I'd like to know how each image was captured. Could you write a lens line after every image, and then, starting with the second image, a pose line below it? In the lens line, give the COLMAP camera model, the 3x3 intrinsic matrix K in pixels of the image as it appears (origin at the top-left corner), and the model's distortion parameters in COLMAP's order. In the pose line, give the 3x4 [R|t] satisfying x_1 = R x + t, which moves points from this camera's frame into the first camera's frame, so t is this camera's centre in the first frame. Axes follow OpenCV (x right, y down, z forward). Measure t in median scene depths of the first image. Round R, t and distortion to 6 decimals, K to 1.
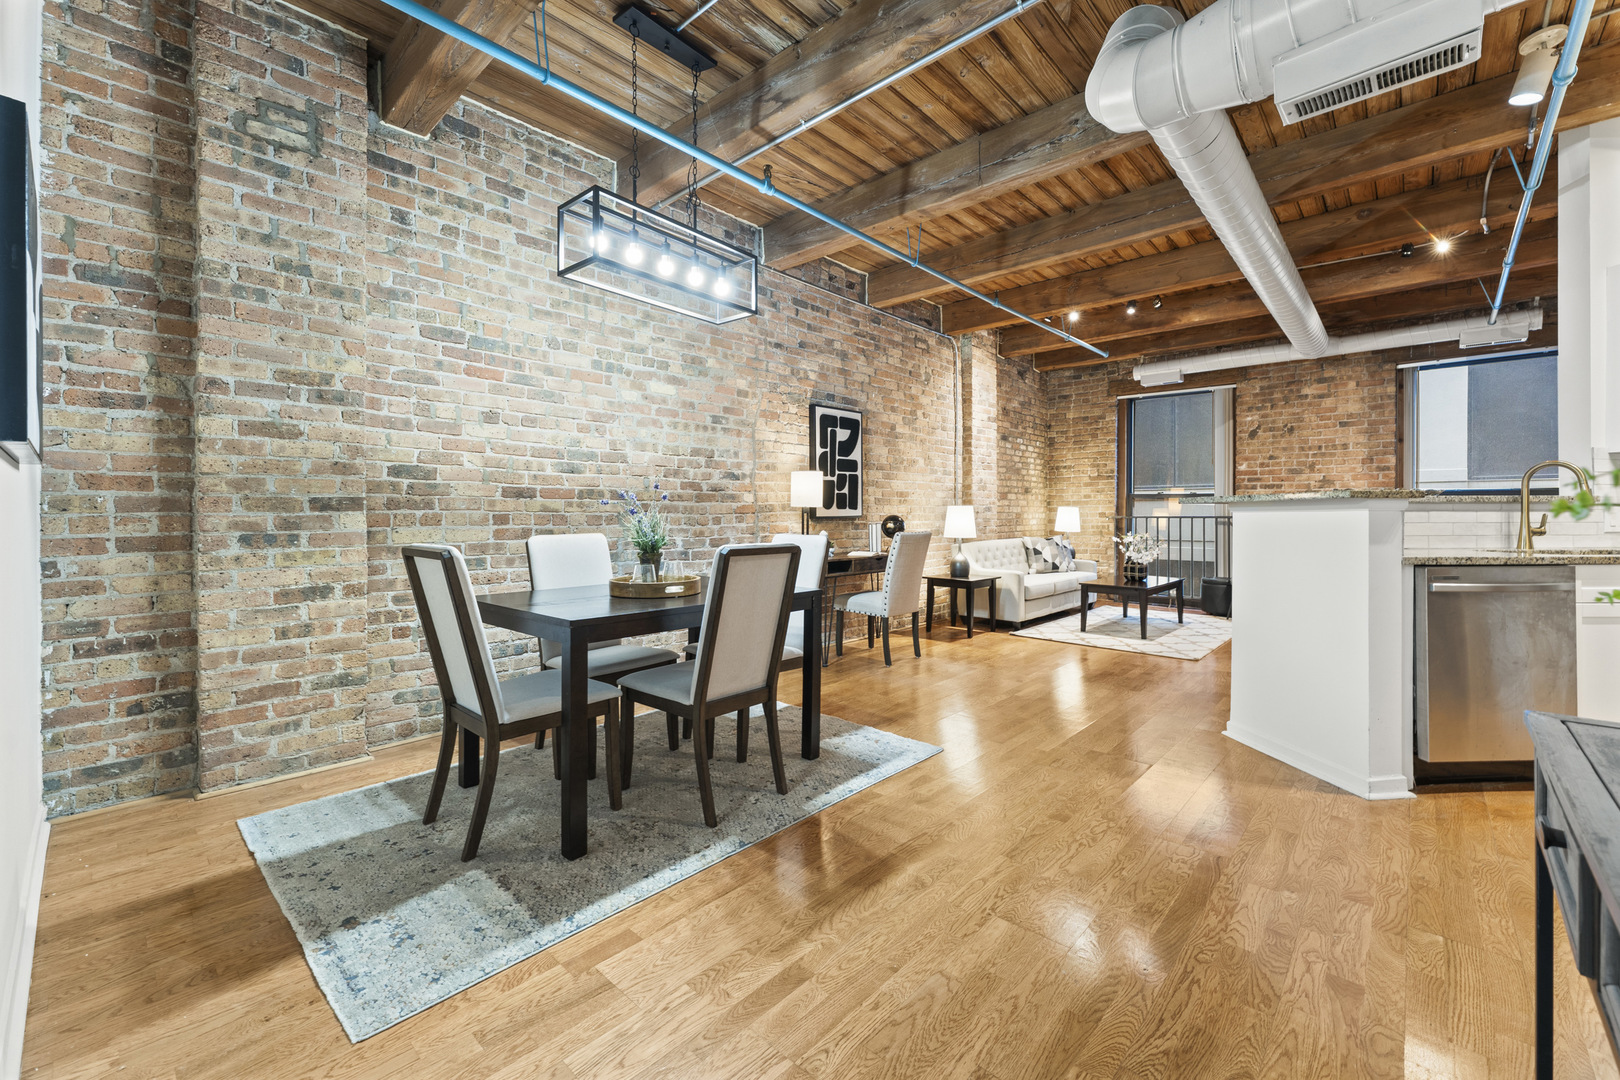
lens RADIAL K [[655.8, 0, 820.9], [0, 655.8, 521.0], [0, 0, 1]] dist [0.000998, 0.000050]
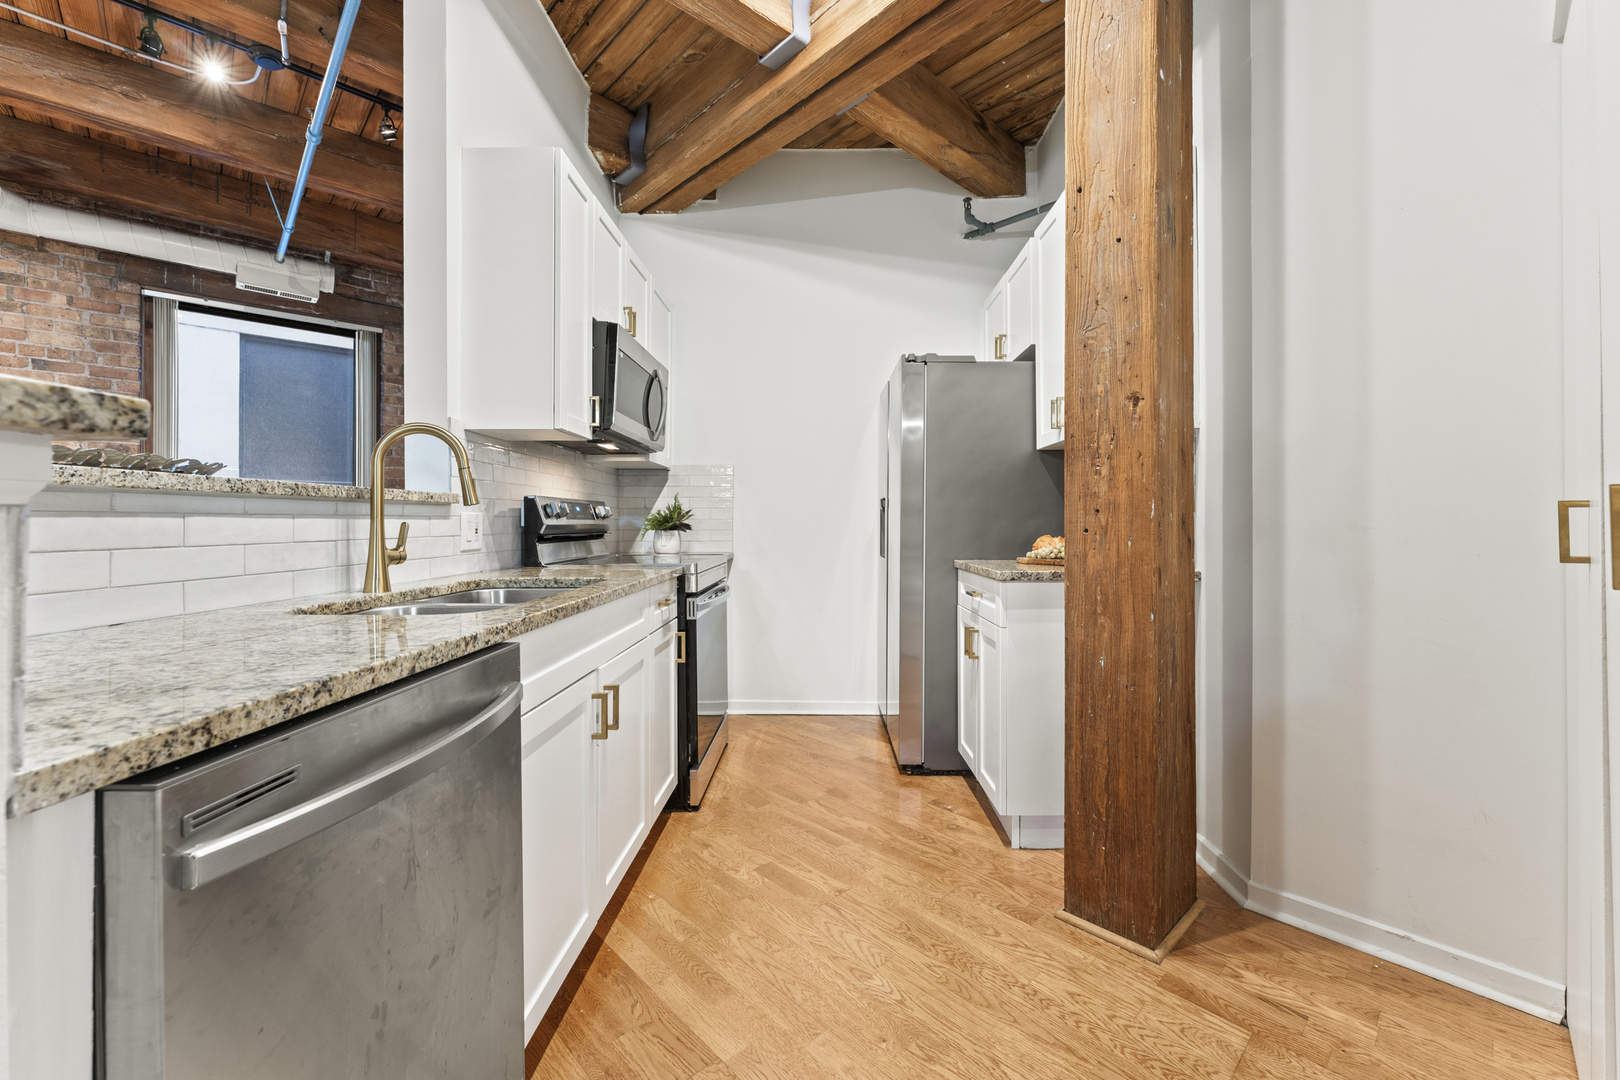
lens RADIAL K [[655.8, 0, 810.6], [0, 655.8, 514.3], [0, 0, 1]] dist [0.000998, 0.000050]
pose [[0.070304, 0.011943, 0.997454, 0.338791], [0.010522, 0.999864, -0.012713, -0.004114], [-0.997470, 0.011389, 0.070168, 0.362208]]
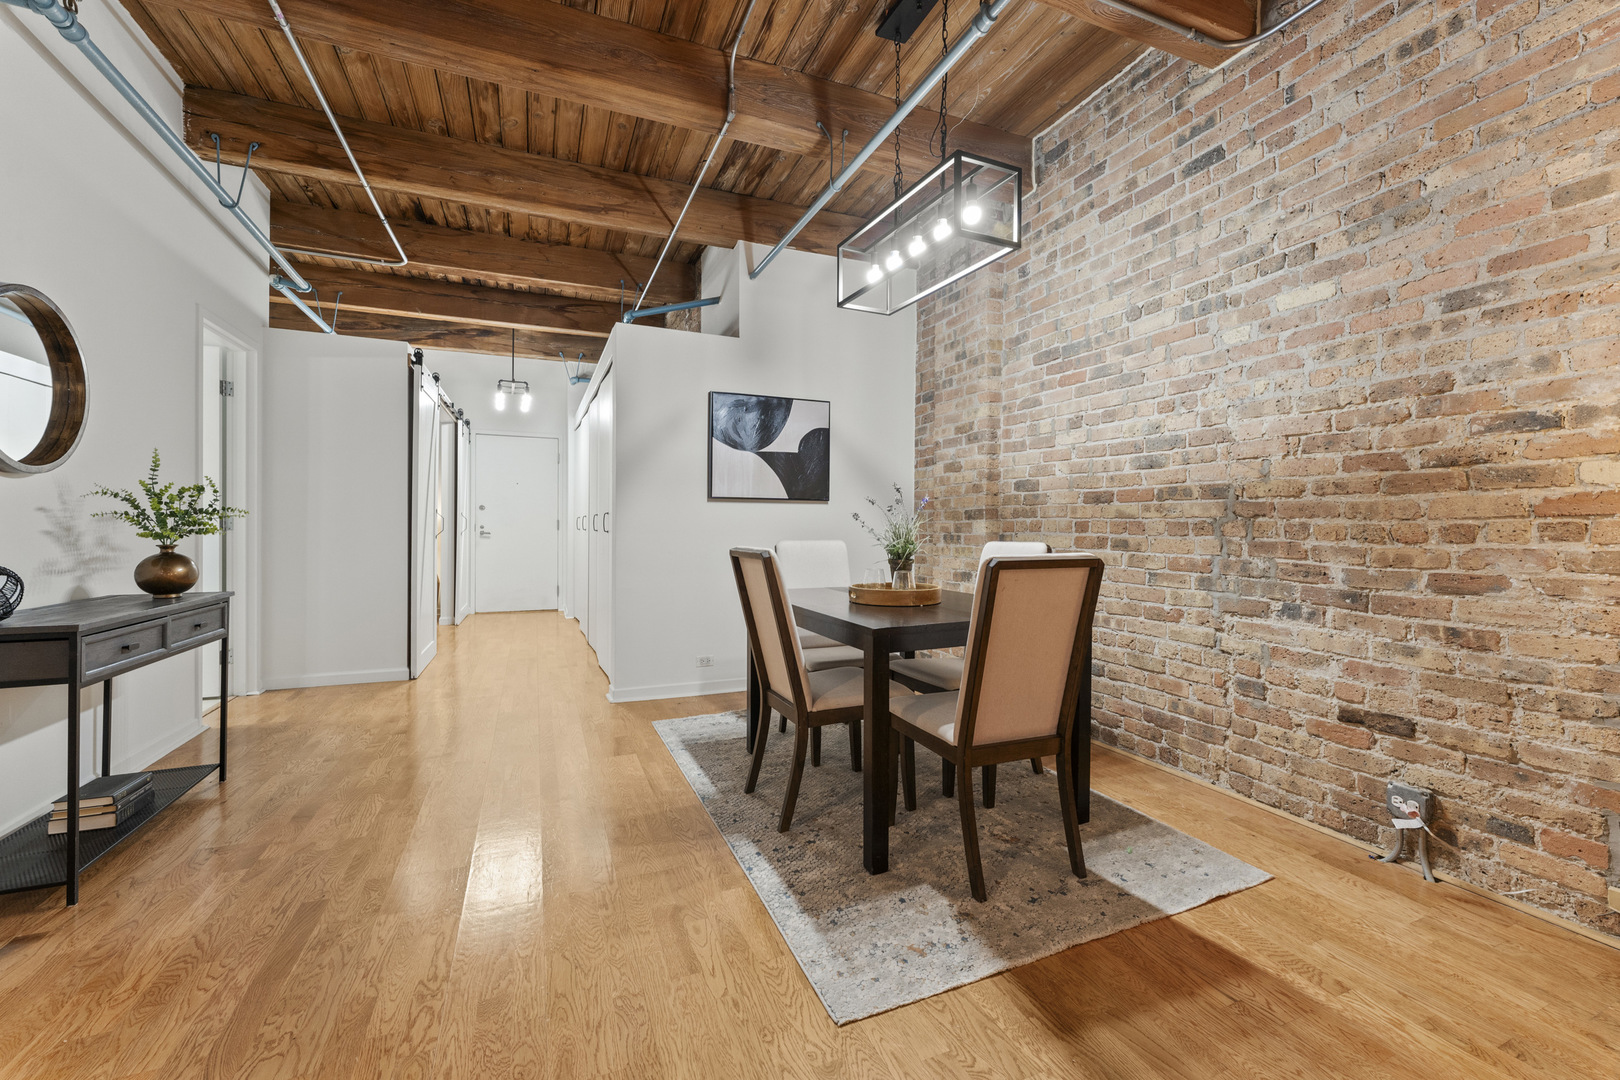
lens RADIAL K [[655.8, 0, 808.2], [0, 655.8, 528.8], [0, 0, 1]] dist [0.000998, 0.000050]
pose [[-0.425048, 0.002901, -0.905166, 0.348111], [-0.012904, 0.999874, 0.009264, -0.002004], [0.905079, 0.015618, -0.424957, 0.667086]]
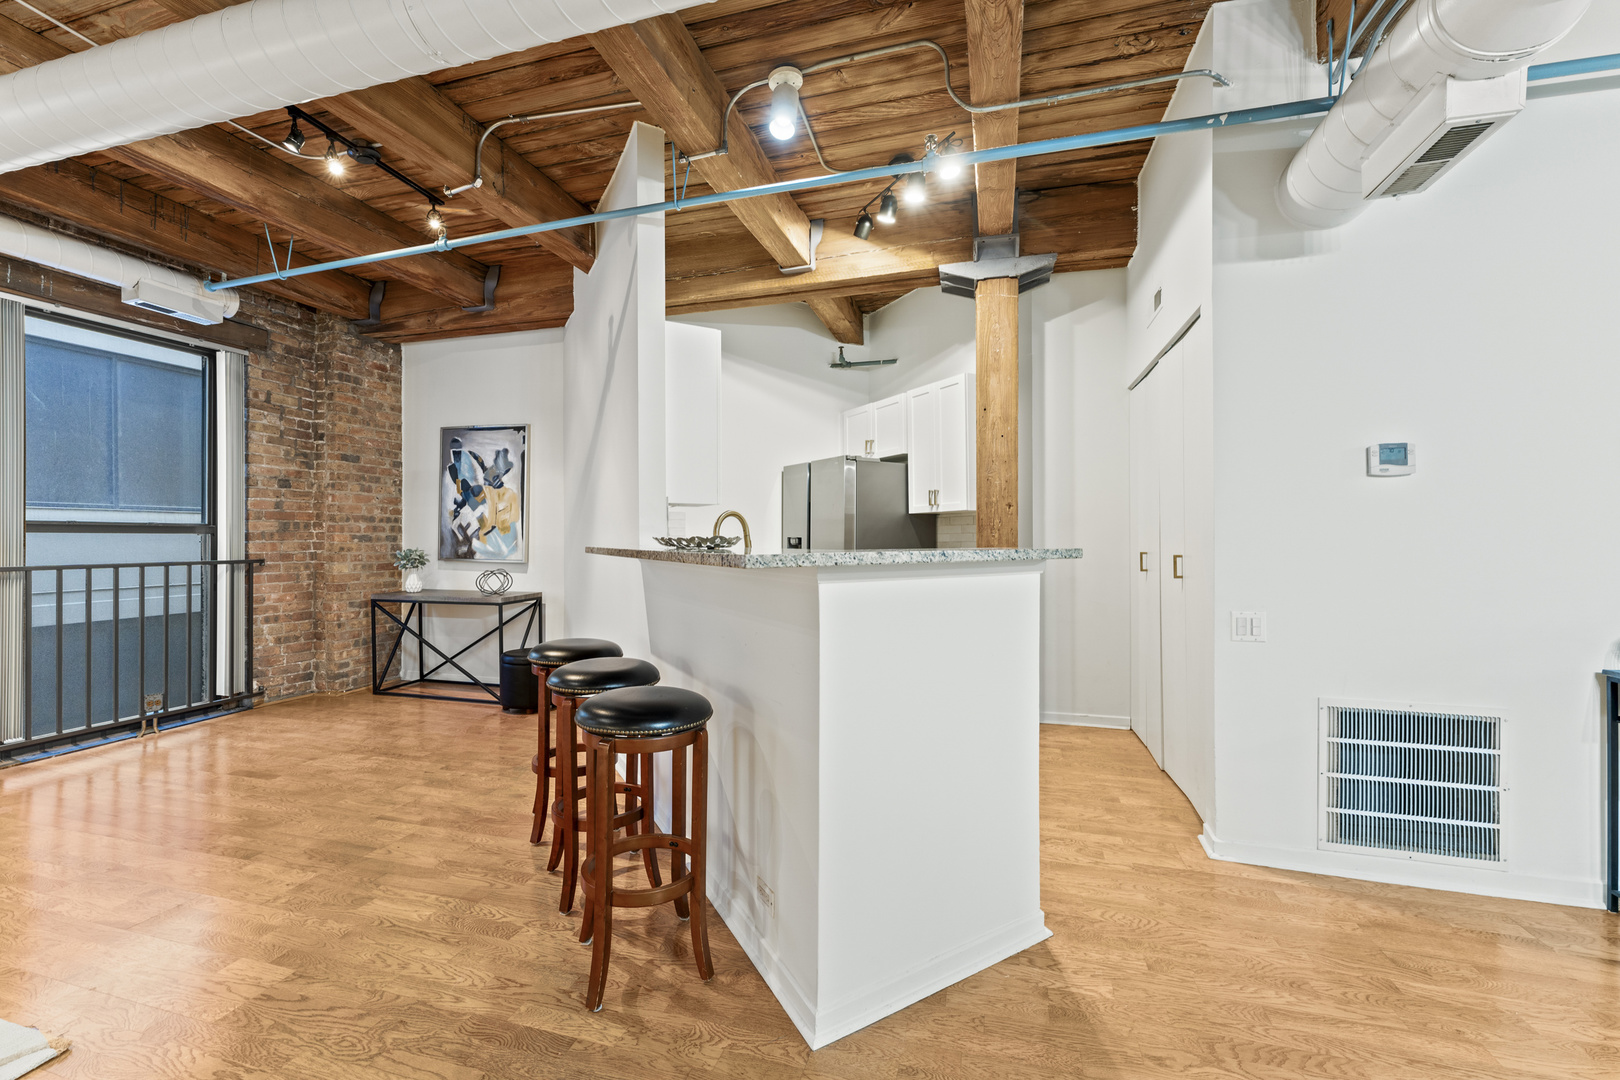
lens RADIAL K [[655.8, 0, 807.4], [0, 655.8, 535.6], [0, 0, 1]] dist [0.000998, 0.000050]
pose [[-0.441946, 0.005735, 0.897023, 0.112547], [0.011429, 0.999934, -0.000762, -0.029720], [-0.896969, 0.009915, -0.441983, 0.740375]]
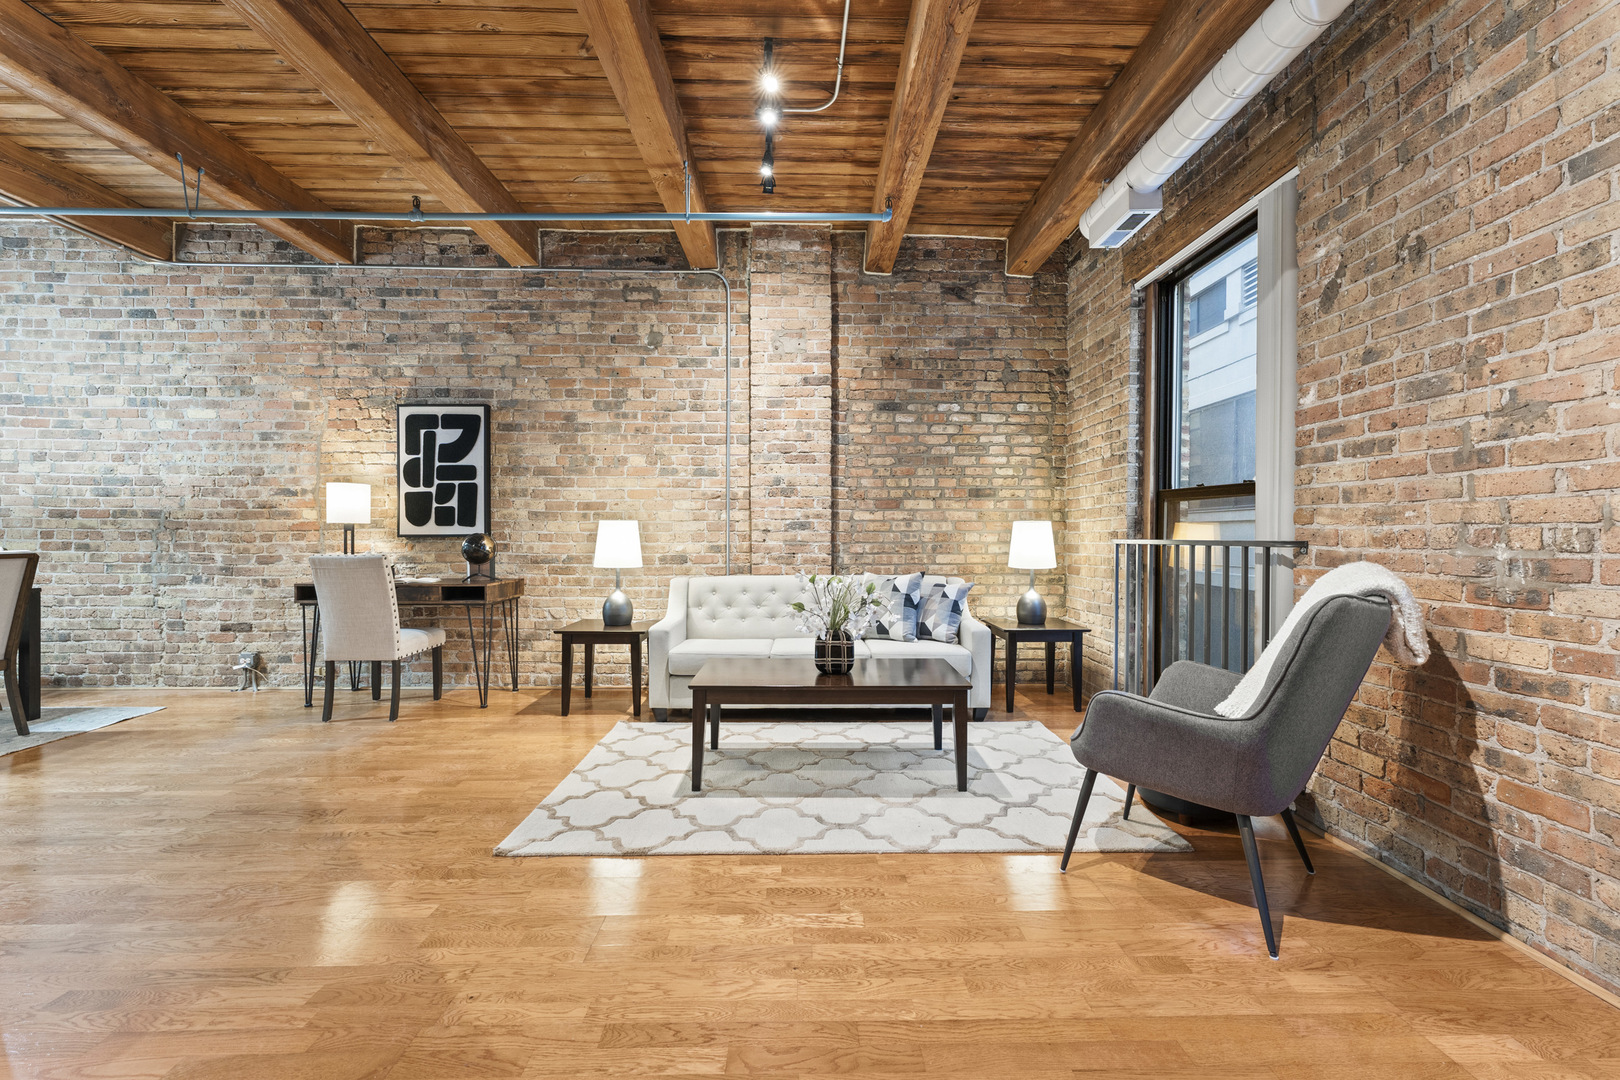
lens RADIAL K [[655.8, 0, 814.5], [0, 655.8, 542.2], [0, 0, 1]] dist [0.000998, 0.000050]
pose [[0.689640, 0.011603, -0.724059, 0.952570], [-0.011645, 0.999920, 0.004932, -0.007327], [0.724059, 0.005031, 0.689720, 0.767349]]
